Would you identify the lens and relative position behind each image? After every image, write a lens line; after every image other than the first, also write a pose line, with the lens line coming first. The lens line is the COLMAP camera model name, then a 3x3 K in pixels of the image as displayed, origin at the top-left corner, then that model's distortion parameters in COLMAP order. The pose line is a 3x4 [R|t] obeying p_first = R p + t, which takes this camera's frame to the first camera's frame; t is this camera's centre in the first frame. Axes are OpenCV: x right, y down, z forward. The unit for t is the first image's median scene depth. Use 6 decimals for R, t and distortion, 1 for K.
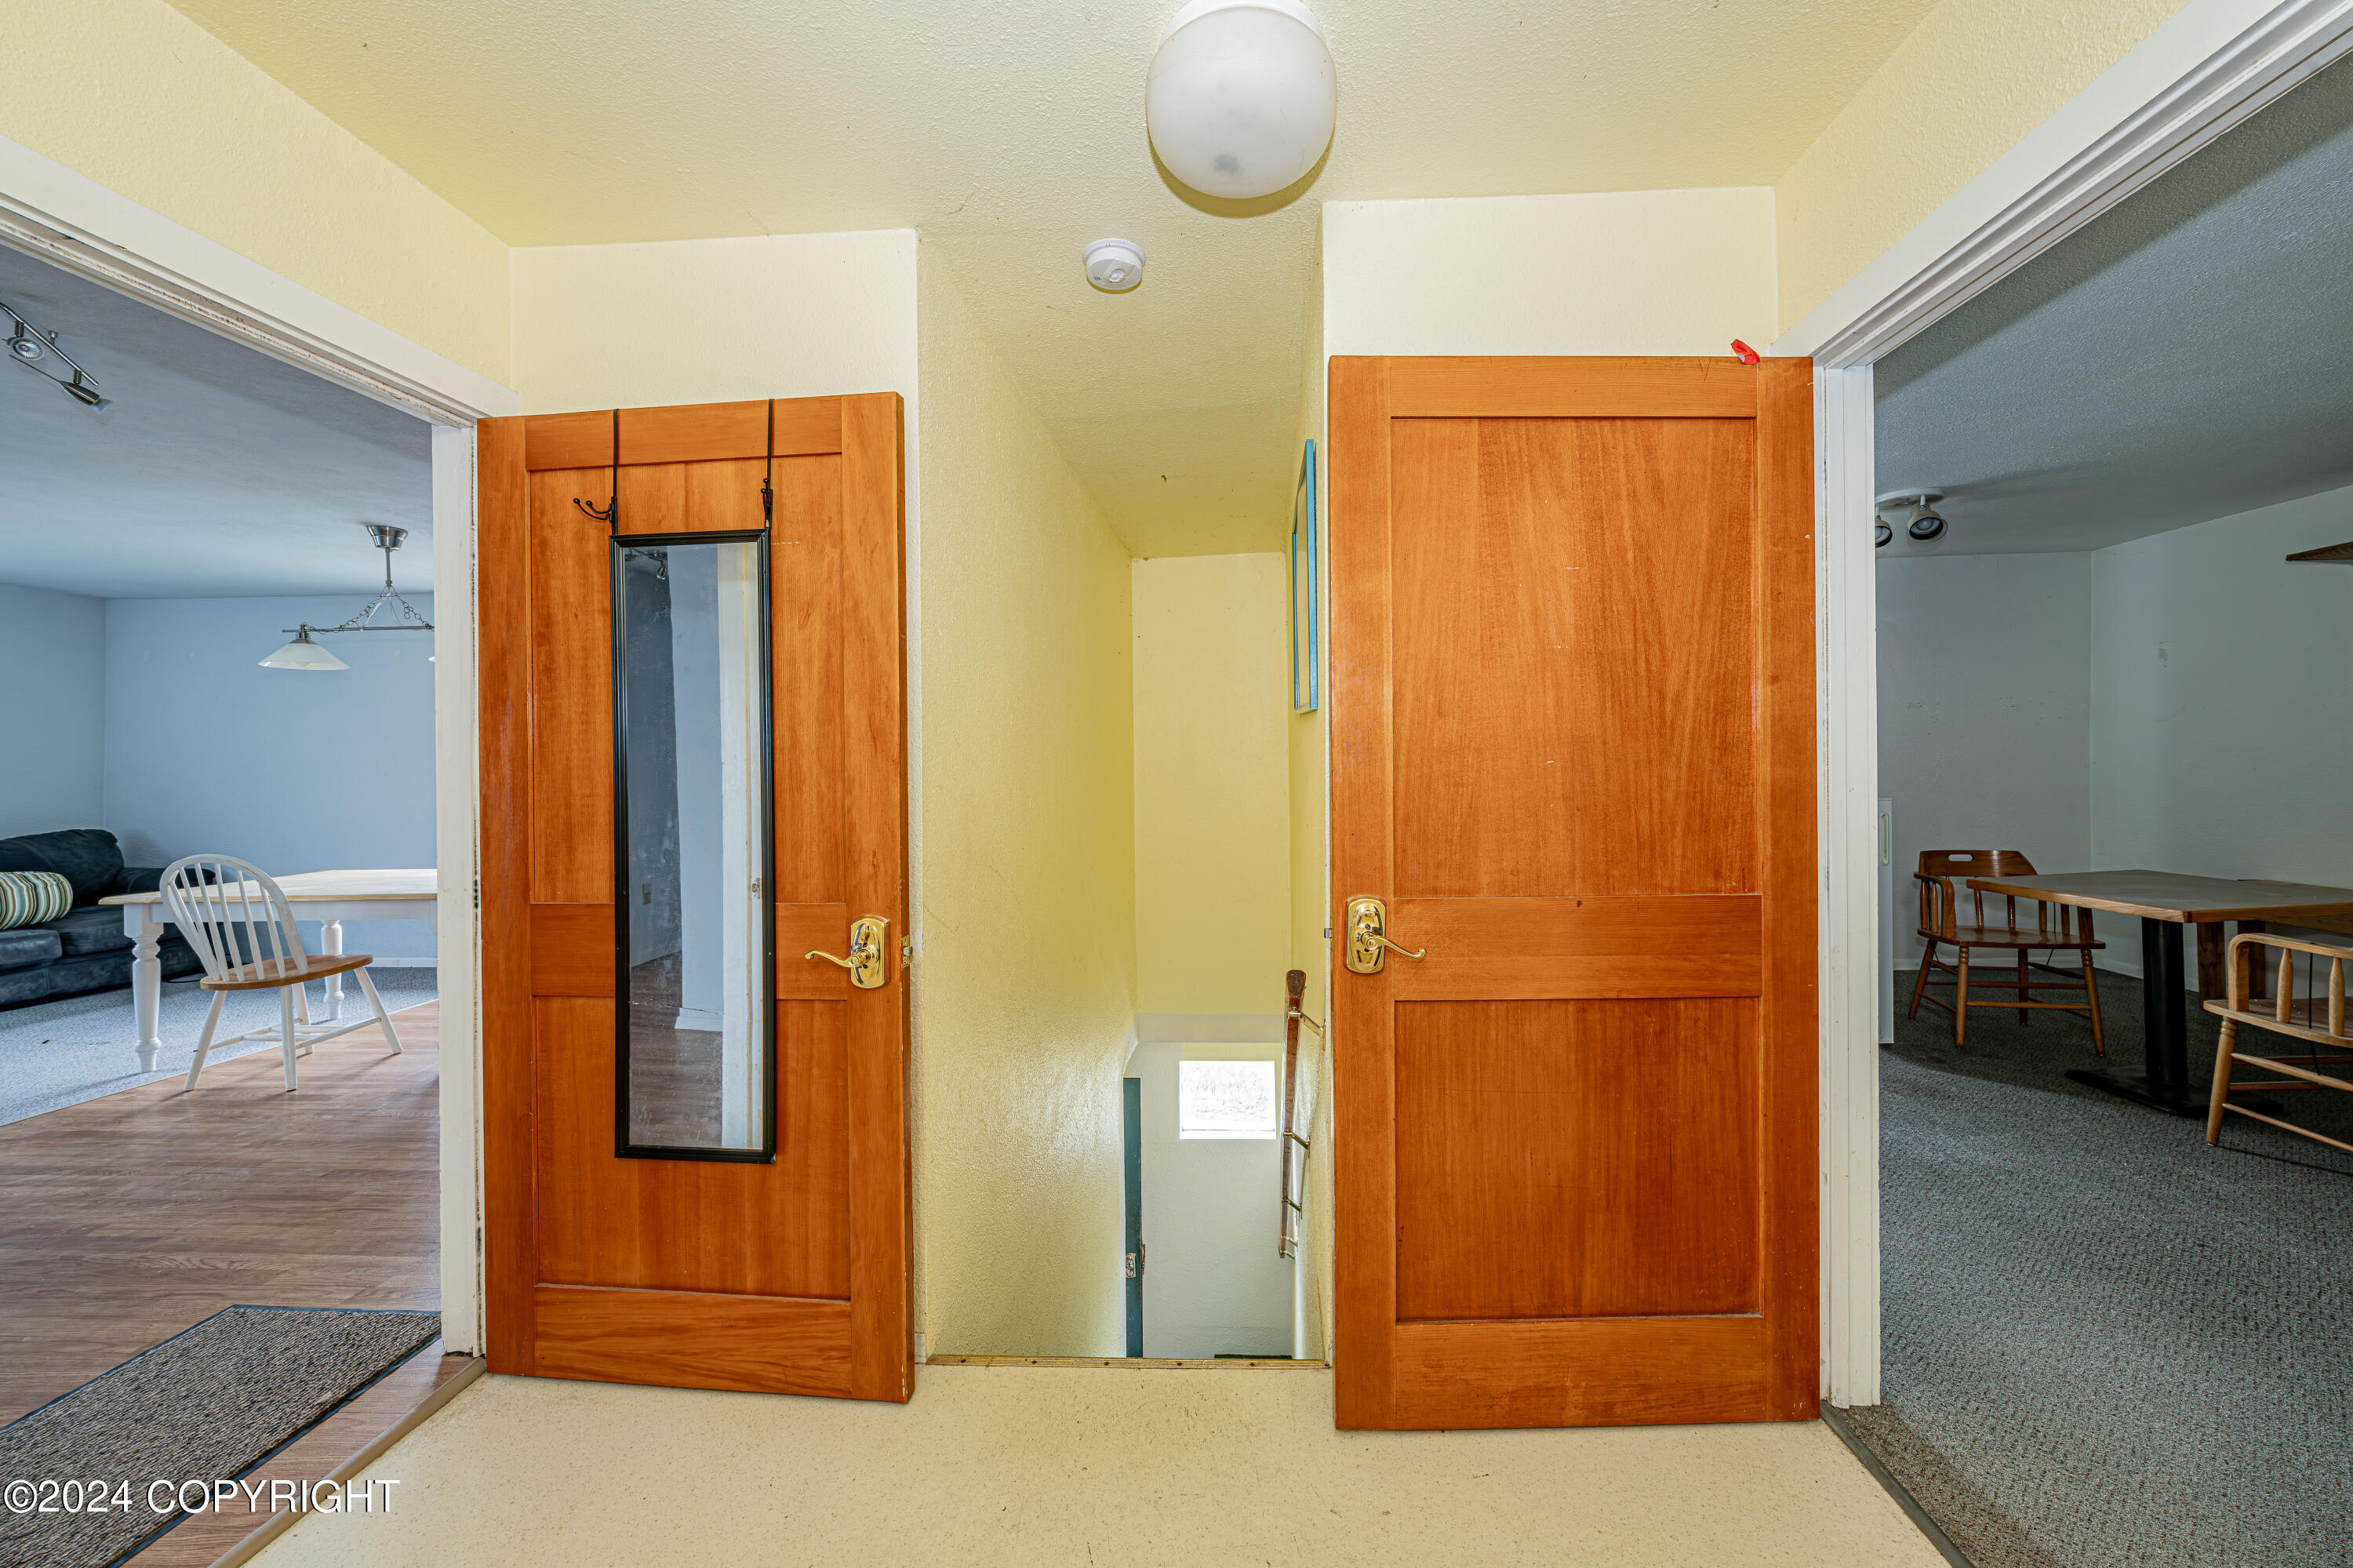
lens RADIAL K [[850.7, 0, 1238.0], [0, 850.7, 754.8], [0, 0, 1]] dist [-0.009420, 0.000045]
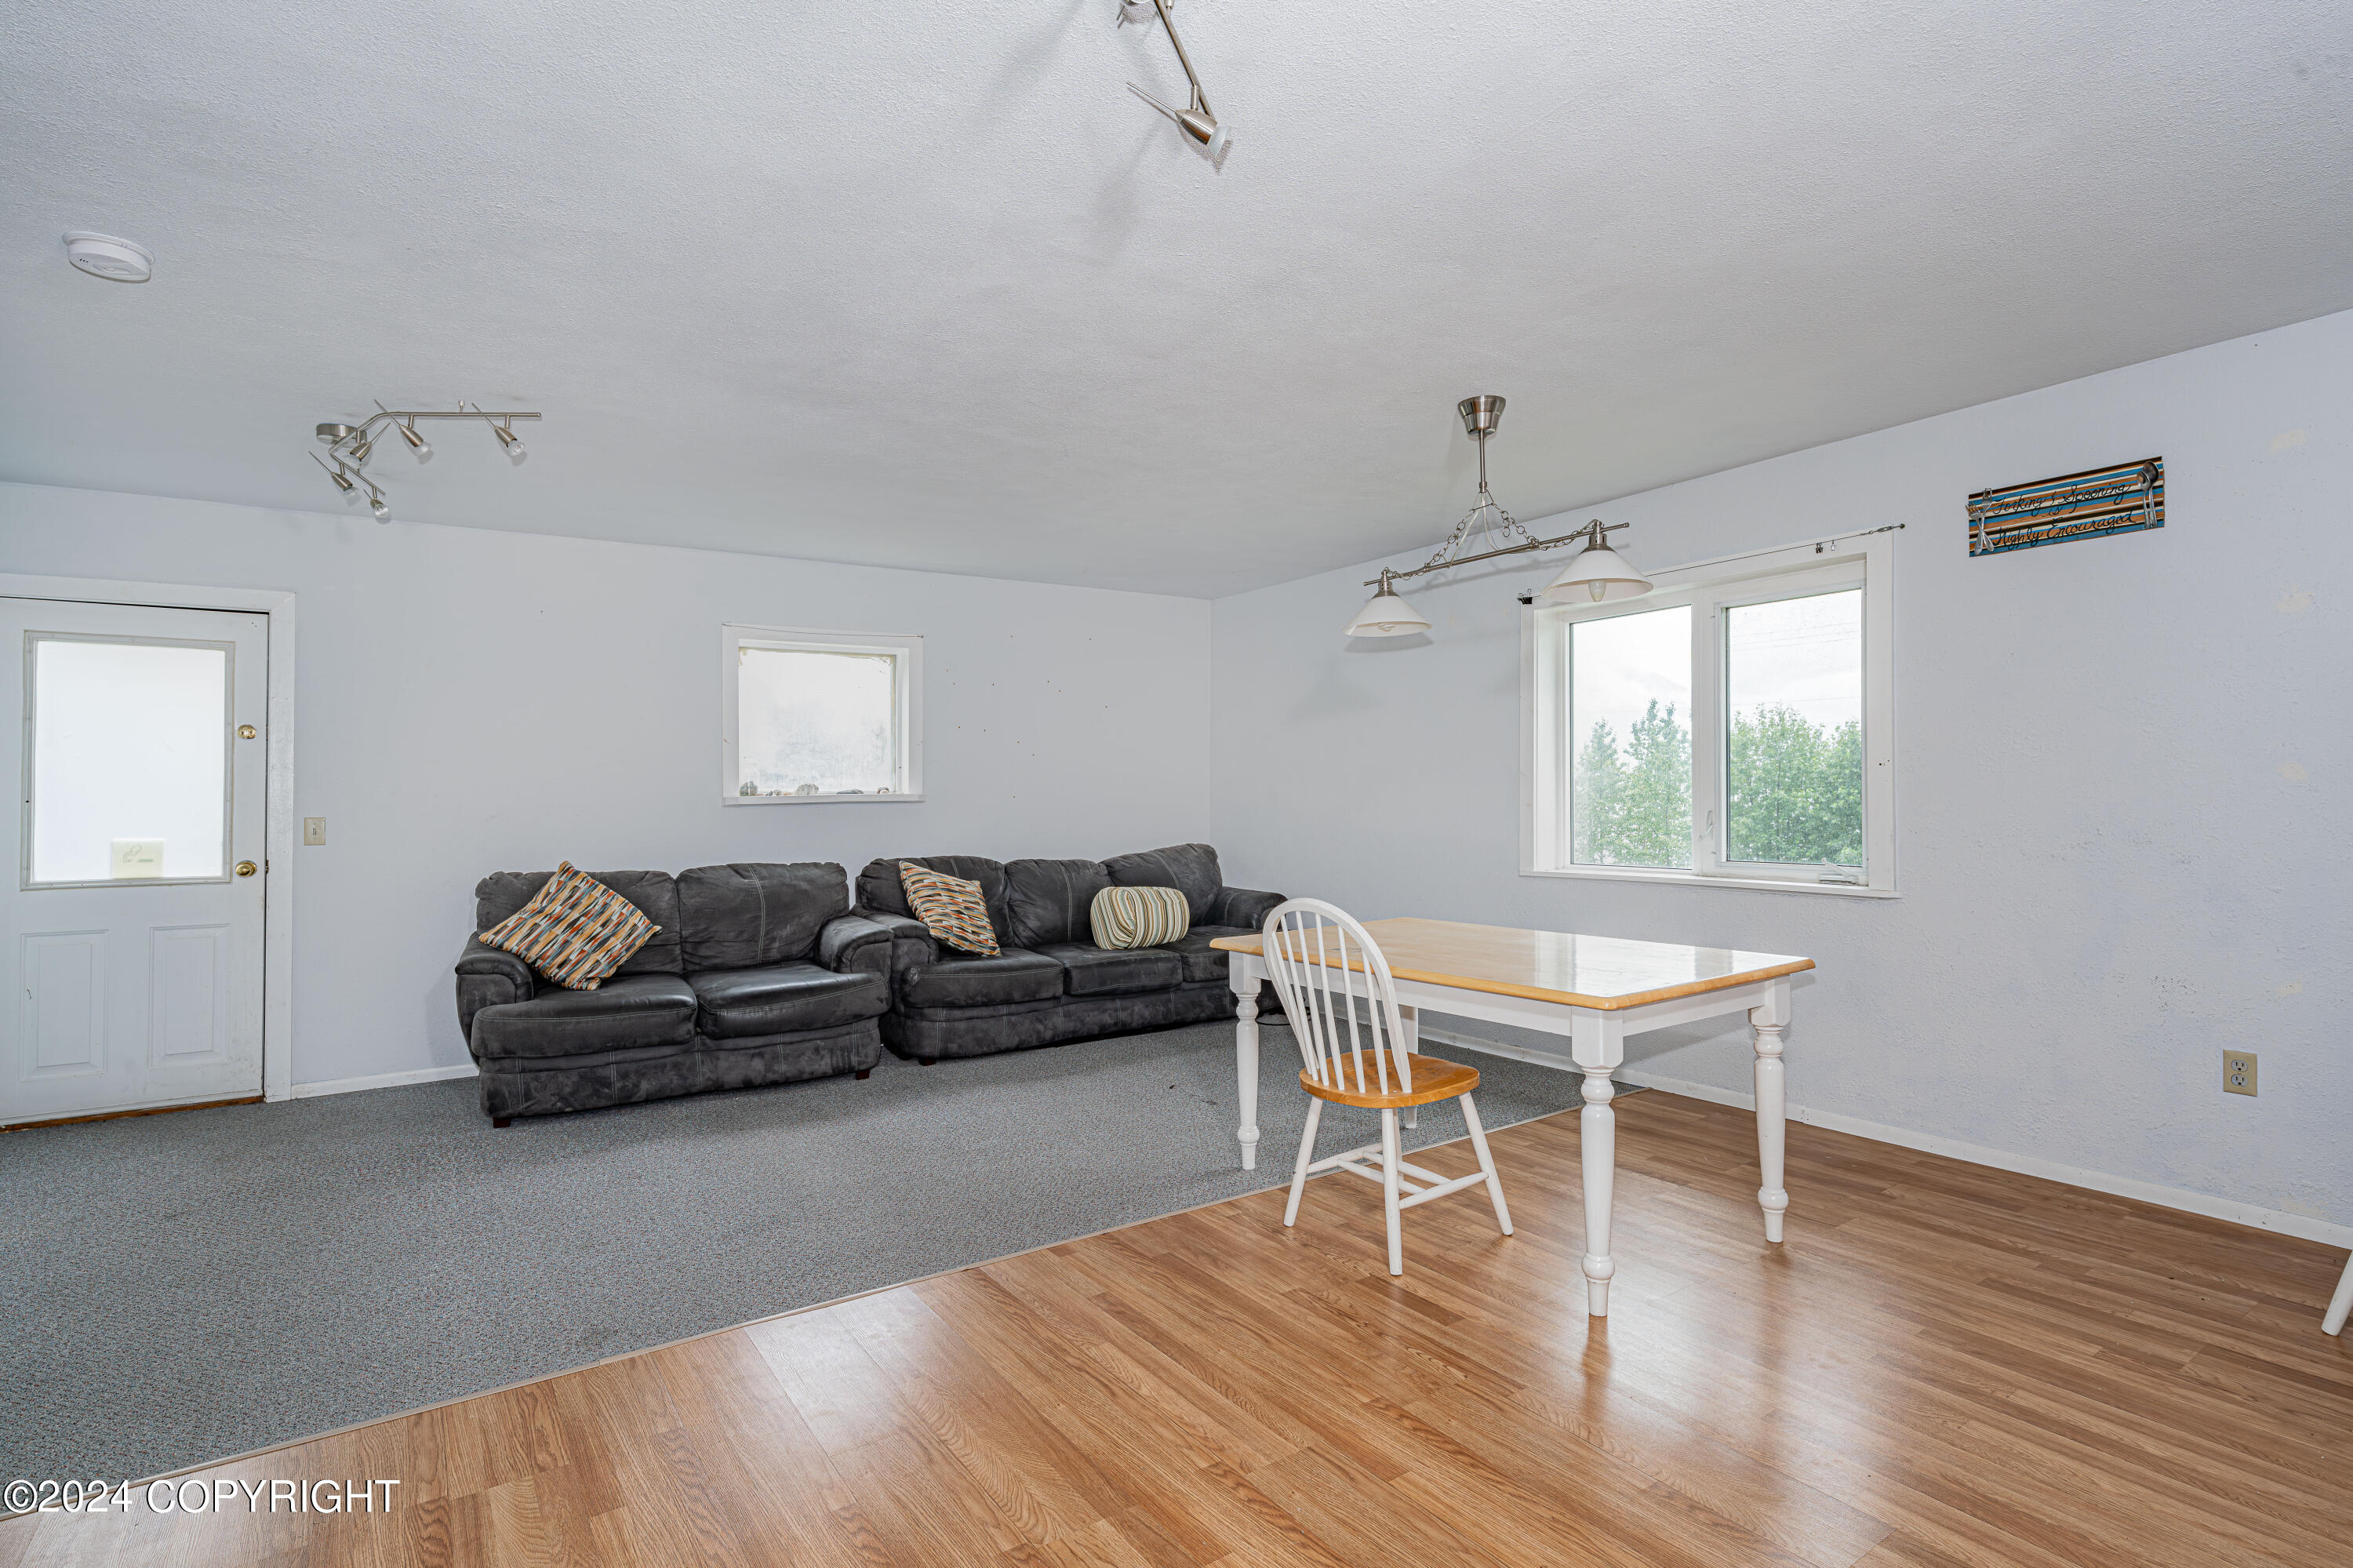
lens RADIAL K [[1158.2, 0, 1181.7], [0, 1158.2, 767.9], [0, 0, 1]] dist [0.005308, 0.000342]
pose [[0.579156, -0.008829, -0.815169, -0.465796], [0.004493, 0.999961, -0.007638, 0.019655], [0.815204, 0.000762, 0.579173, 0.329764]]
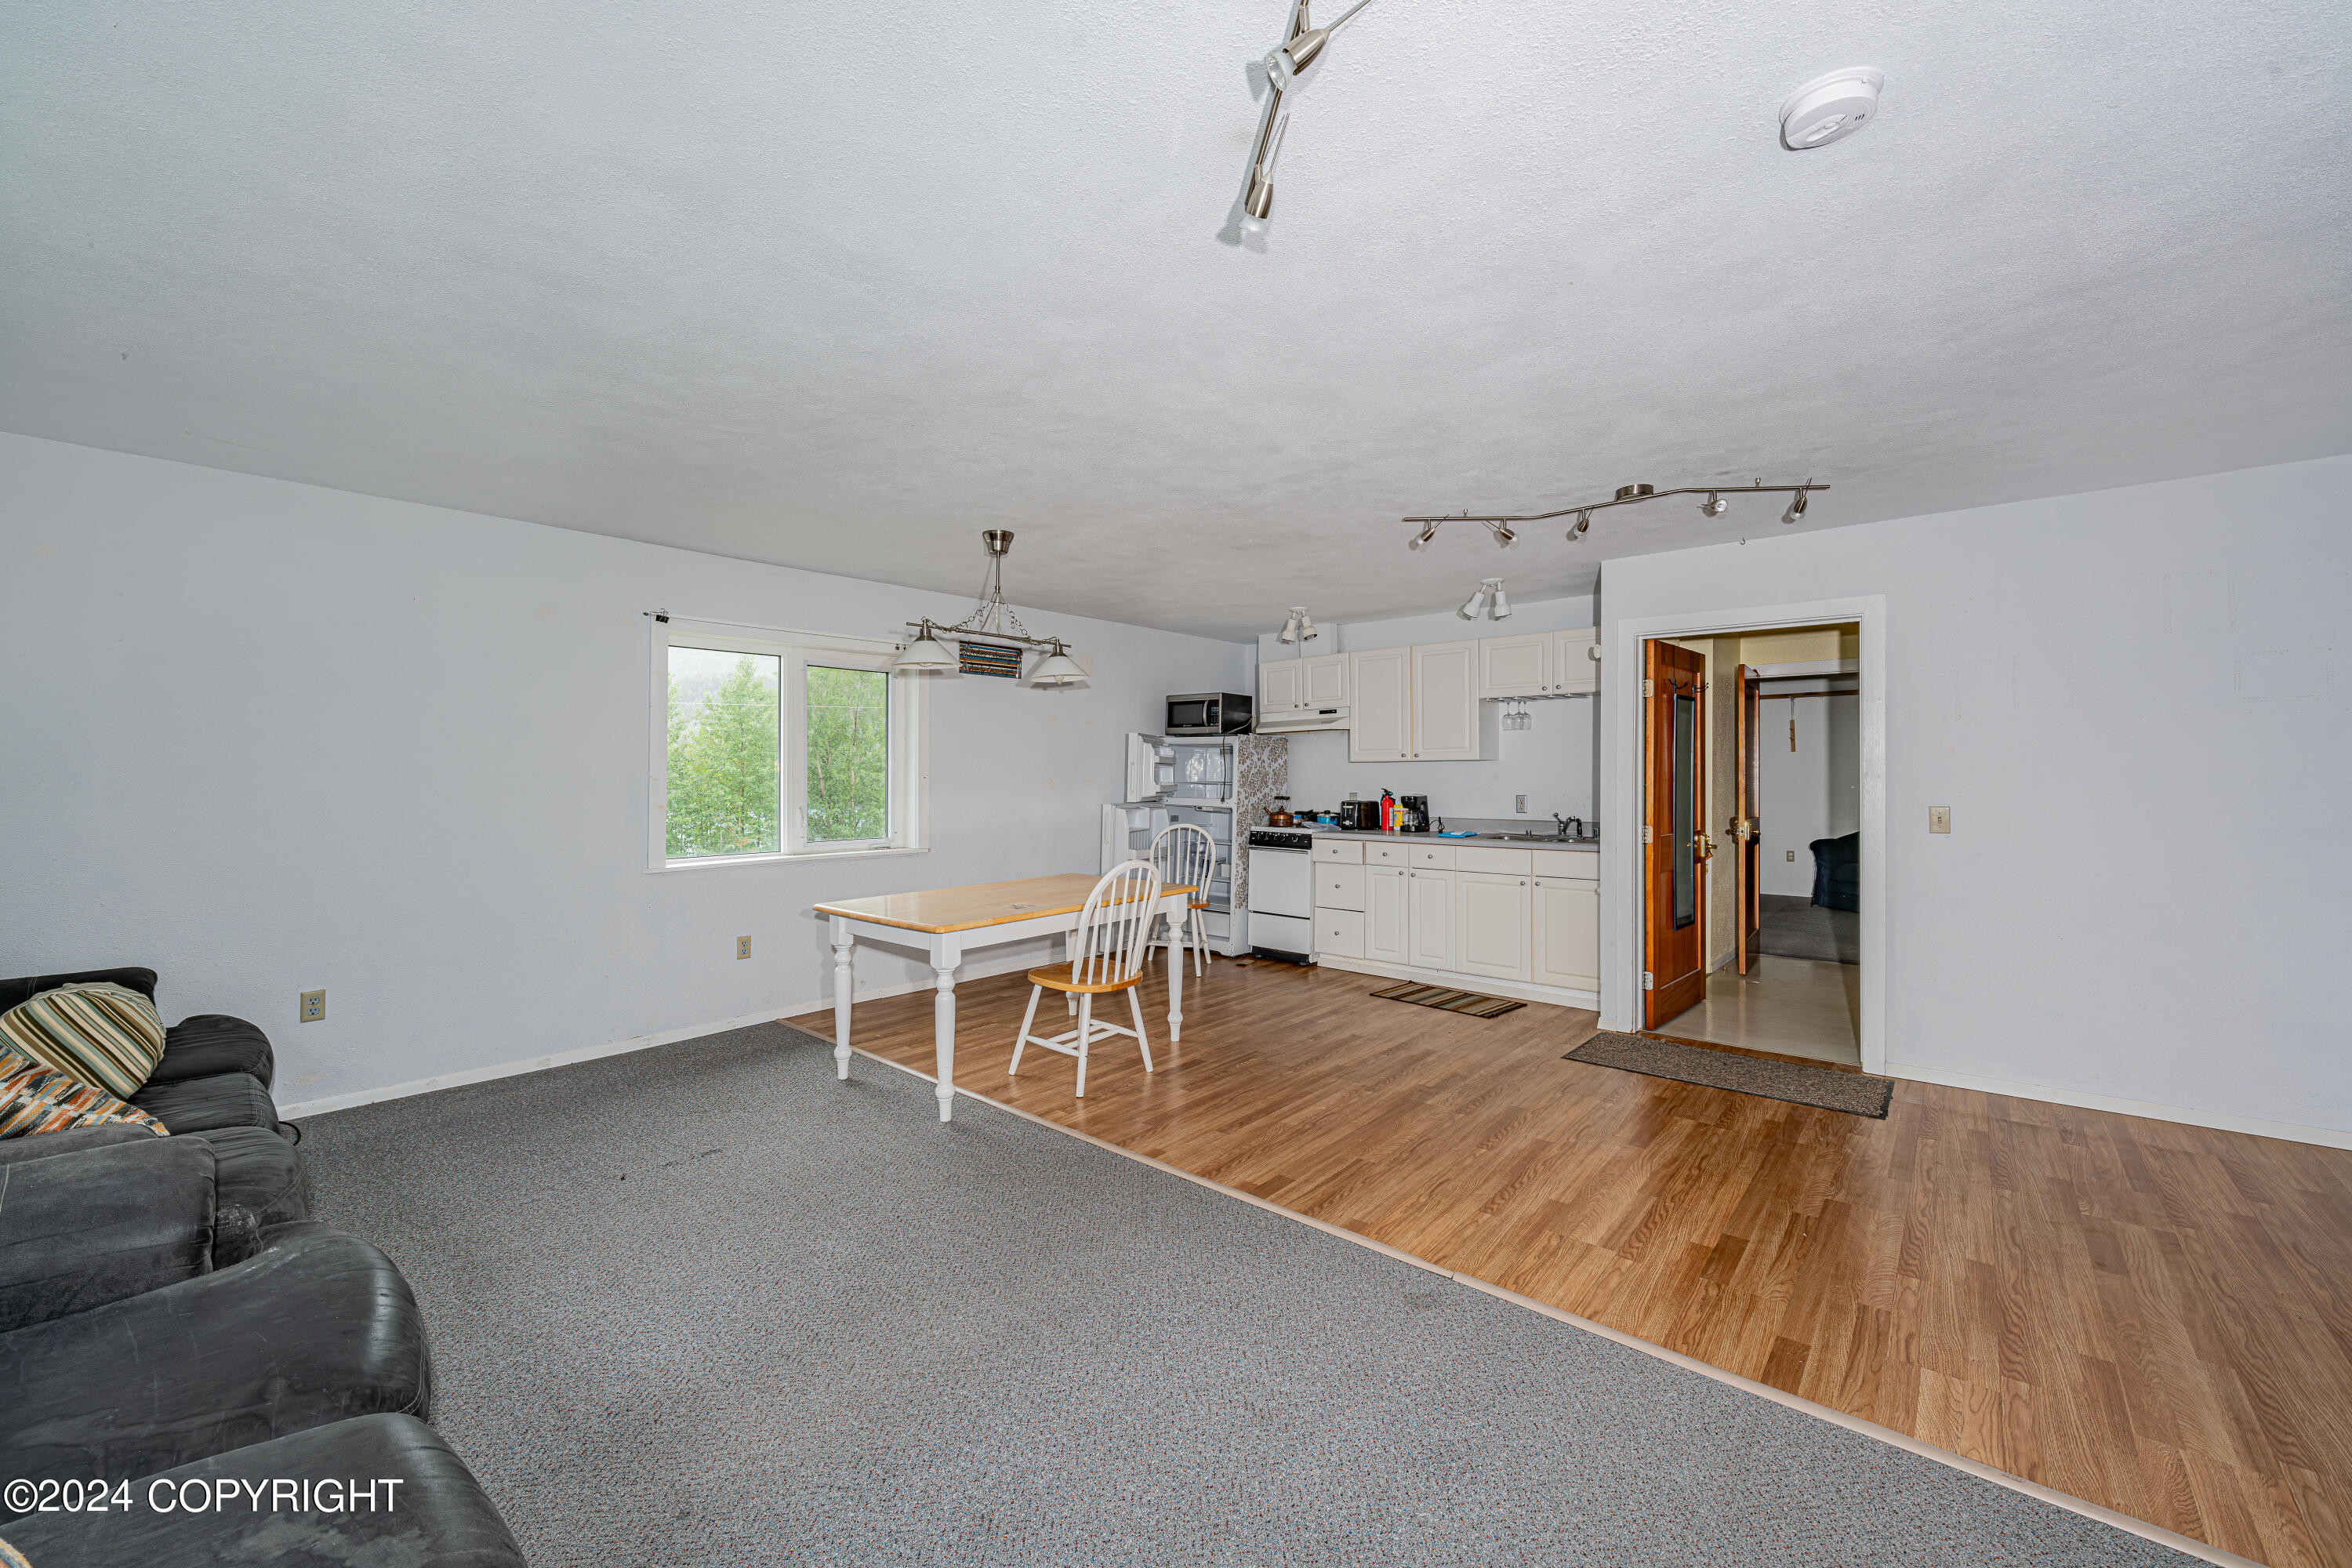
lens RADIAL K [[939.1, 0, 1176.0], [0, 939.1, 784.0], [0, 0, 1]] dist [-0.000019, 0.000034]
pose [[0.632116, 0.007331, 0.774839, -1.901928], [-0.007135, 0.999968, -0.003640, 0.024827], [-0.774841, -0.003227, 0.632148, 0.179345]]
